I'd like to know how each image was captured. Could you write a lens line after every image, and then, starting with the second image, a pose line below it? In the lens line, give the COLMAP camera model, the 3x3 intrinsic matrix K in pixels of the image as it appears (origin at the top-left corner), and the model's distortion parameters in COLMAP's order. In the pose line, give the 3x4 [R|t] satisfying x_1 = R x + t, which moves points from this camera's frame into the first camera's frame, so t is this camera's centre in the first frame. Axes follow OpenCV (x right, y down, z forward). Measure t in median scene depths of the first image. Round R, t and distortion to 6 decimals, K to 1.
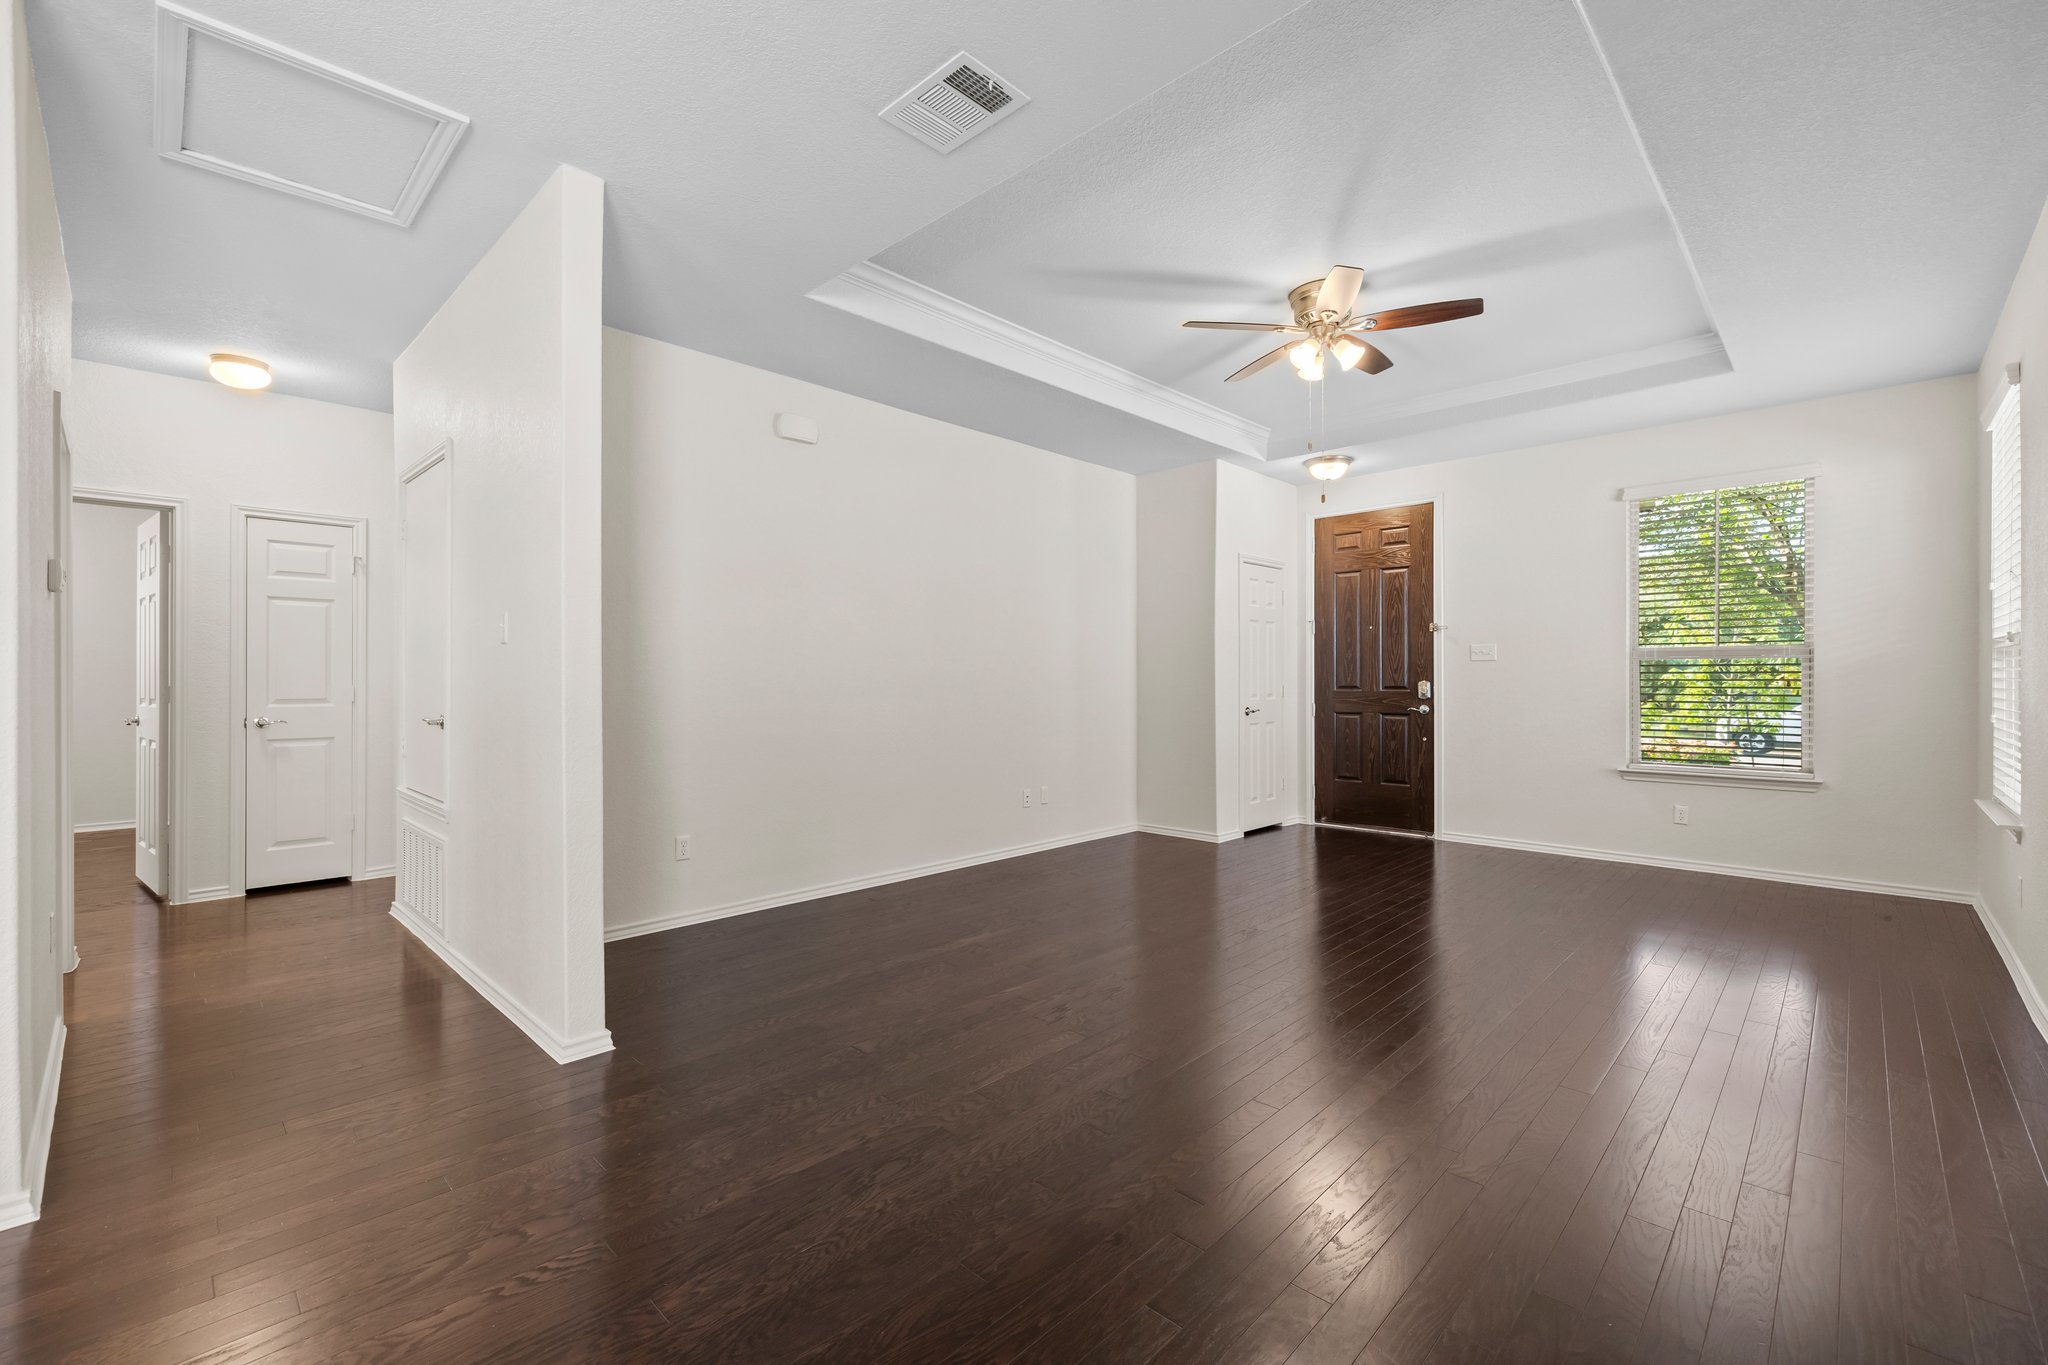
lens RADIAL K [[857.9, 0, 1017.9], [0, 857.9, 676.3], [0, 0, 1]] dist [-0.000172, -0.000327]
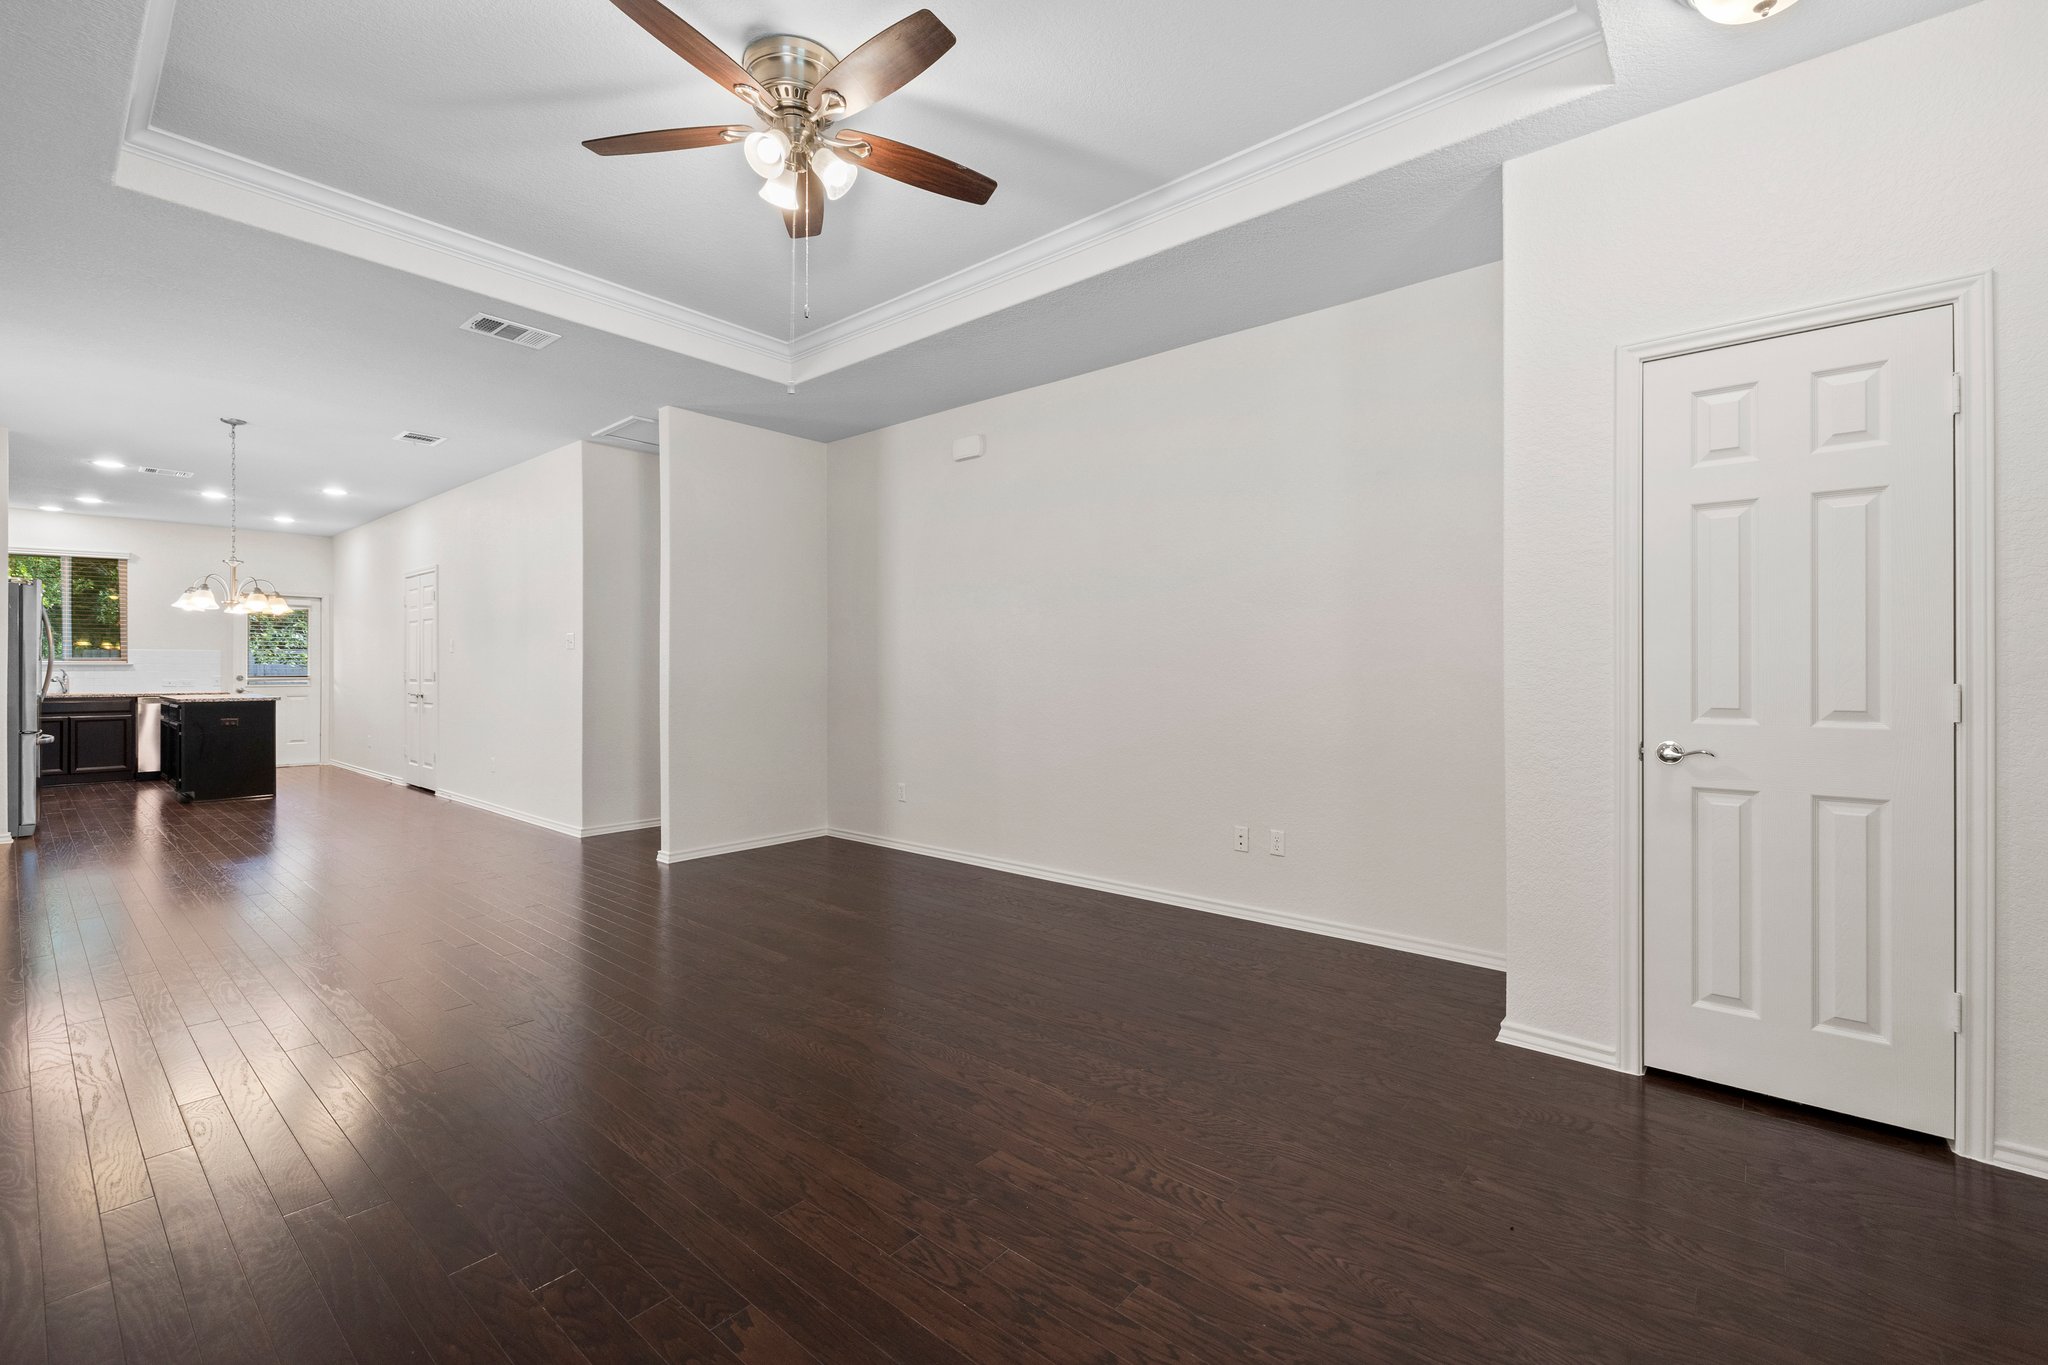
lens RADIAL K [[868.4, 0, 1020.9], [0, 868.4, 673.5], [0, 0, 1]] dist [-0.002659, -0.000390]
pose [[0.068498, 0.003231, -0.997646, 0.630545], [0.002649, 0.999991, 0.003420, 0.005436], [0.997648, -0.002877, 0.068489, 0.691808]]
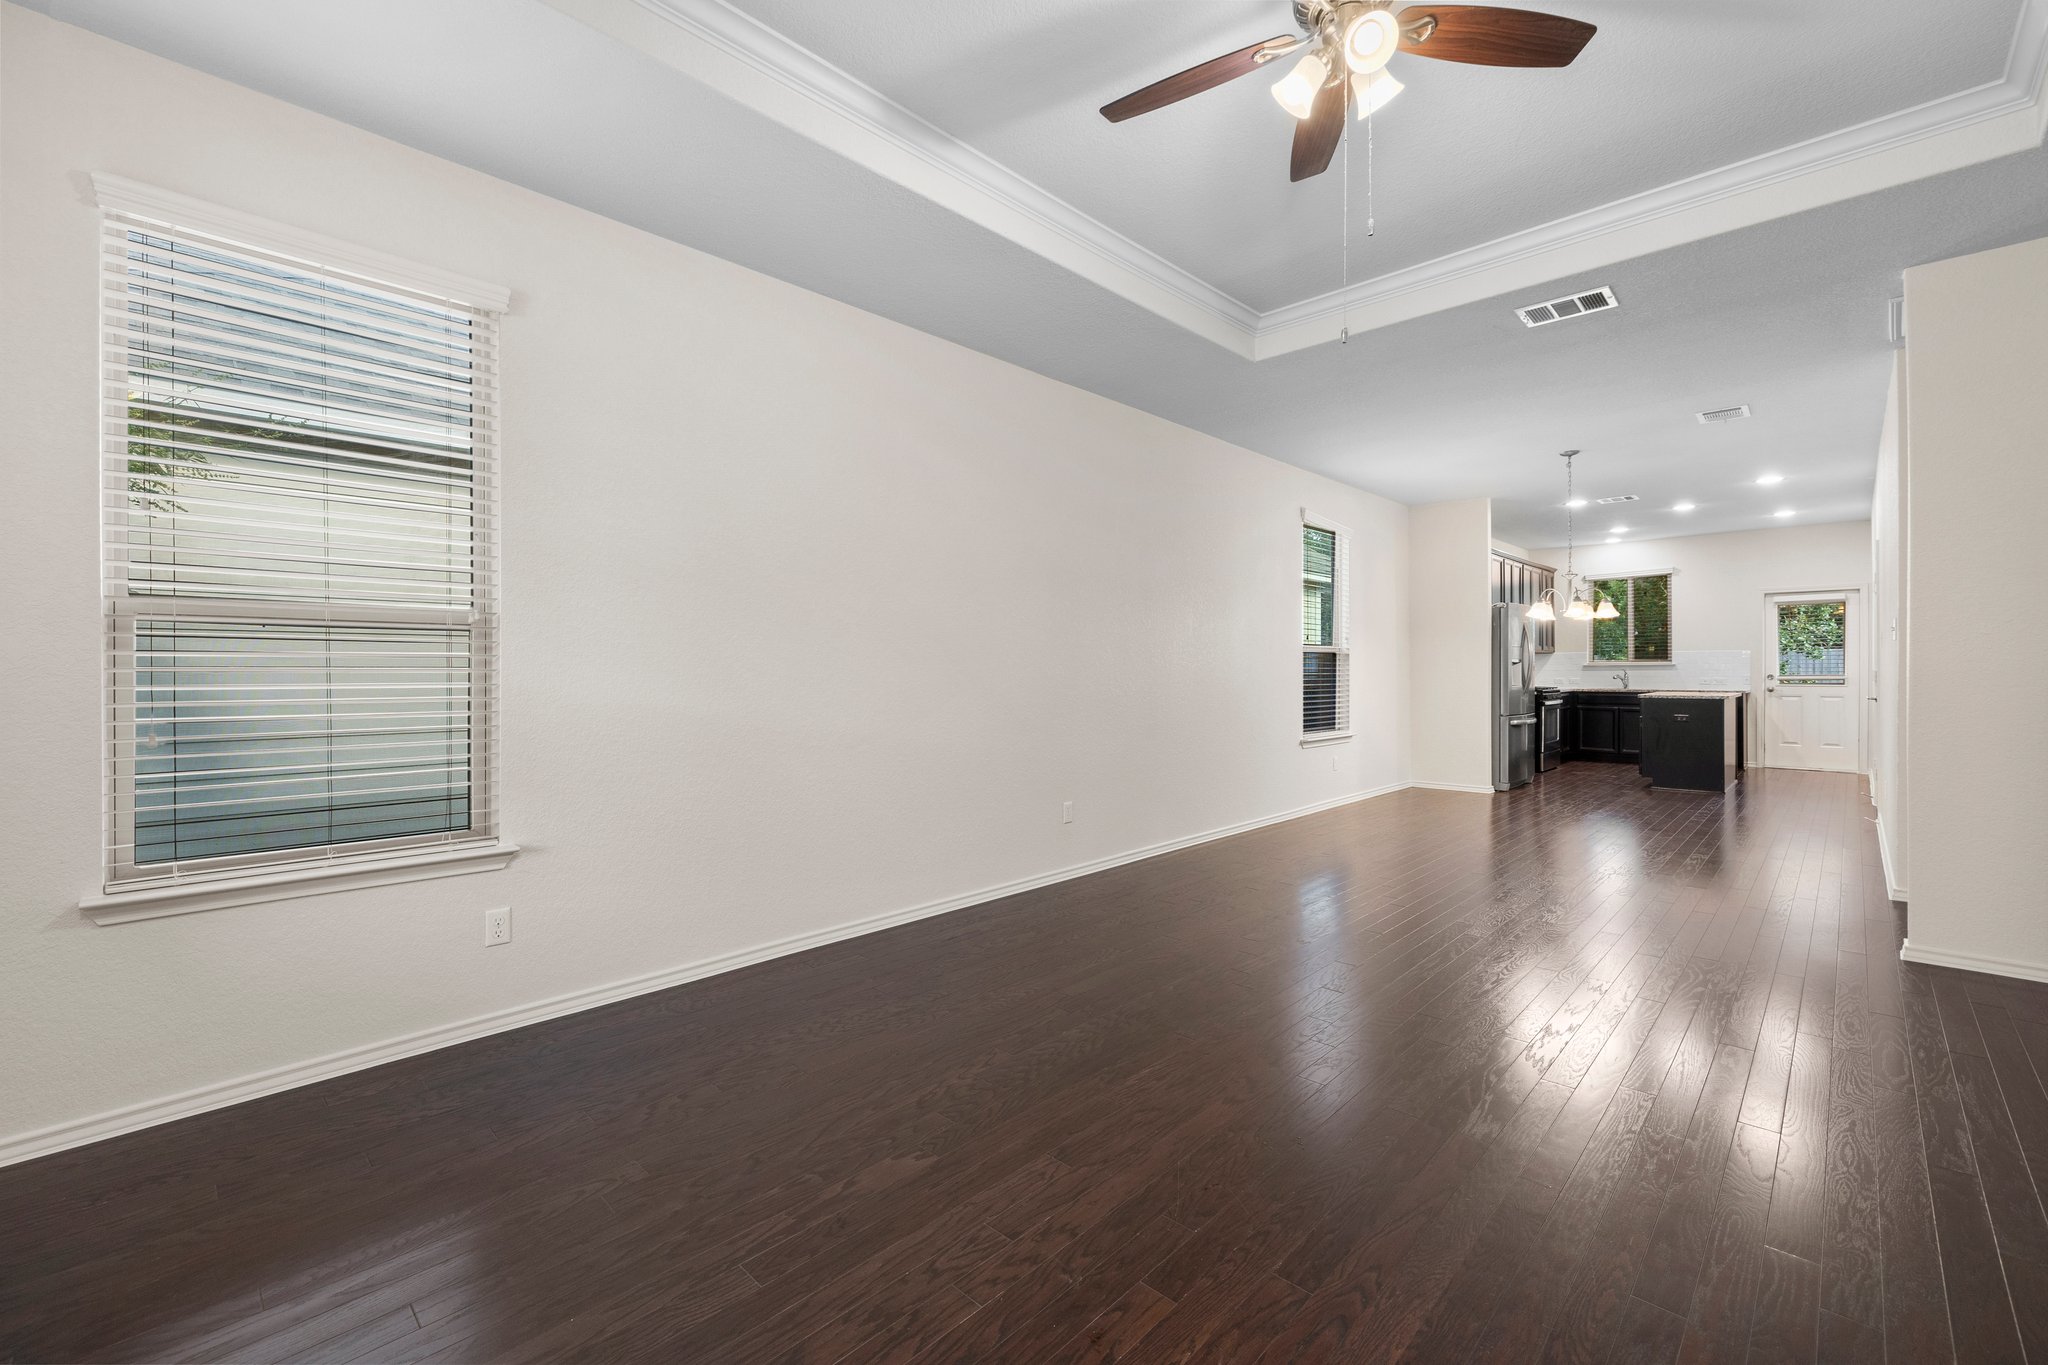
lens RADIAL K [[857.9, 0, 1017.9], [0, 857.9, 676.3], [0, 0, 1]] dist [-0.000172, -0.000327]
pose [[-0.999996, 0.002893, 0.000129, 0.344318], [0.002893, 0.999992, 0.002668, 0.006330], [-0.000121, 0.002668, -0.999996, 0.954434]]
